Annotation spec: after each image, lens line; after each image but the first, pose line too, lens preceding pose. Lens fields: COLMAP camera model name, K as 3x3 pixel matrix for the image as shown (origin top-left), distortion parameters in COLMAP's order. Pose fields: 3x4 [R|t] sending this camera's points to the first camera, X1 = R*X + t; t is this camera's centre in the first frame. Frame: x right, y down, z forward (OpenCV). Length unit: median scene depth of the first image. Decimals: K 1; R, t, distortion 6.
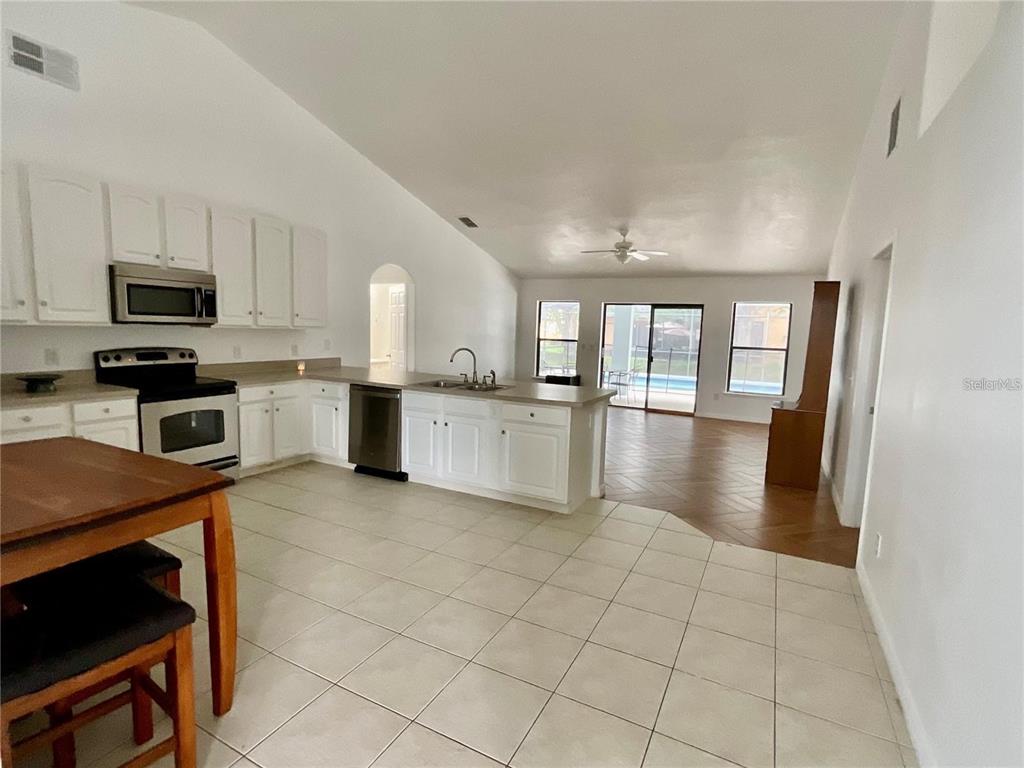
lens RADIAL K [[511.0, 0, 512.0], [0, 511.0, 384.0], [0, 0, 1]] dist [-0.004883, 0.007140]
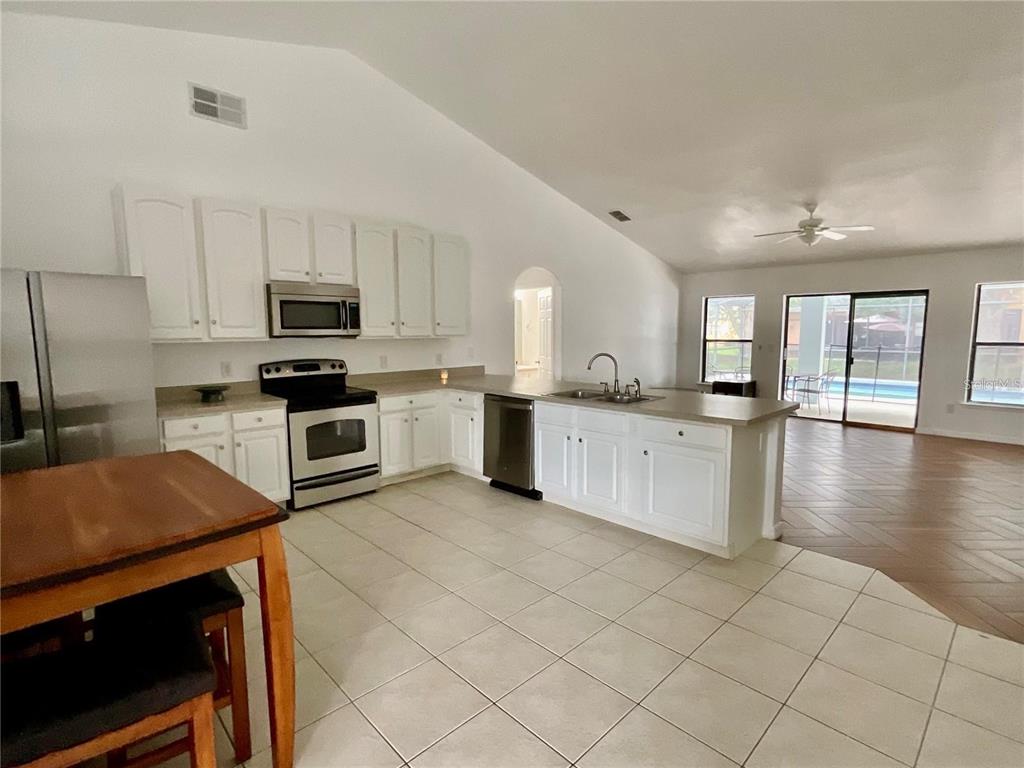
lens RADIAL K [[511.0, 0, 512.0], [0, 511.0, 384.0], [0, 0, 1]] dist [-0.004883, 0.007140]
pose [[0.948668, -0.003498, -0.316255, 0.032228], [0.000637, 0.999958, -0.009151, -0.008708], [0.316274, 0.008480, 0.948630, 0.106069]]
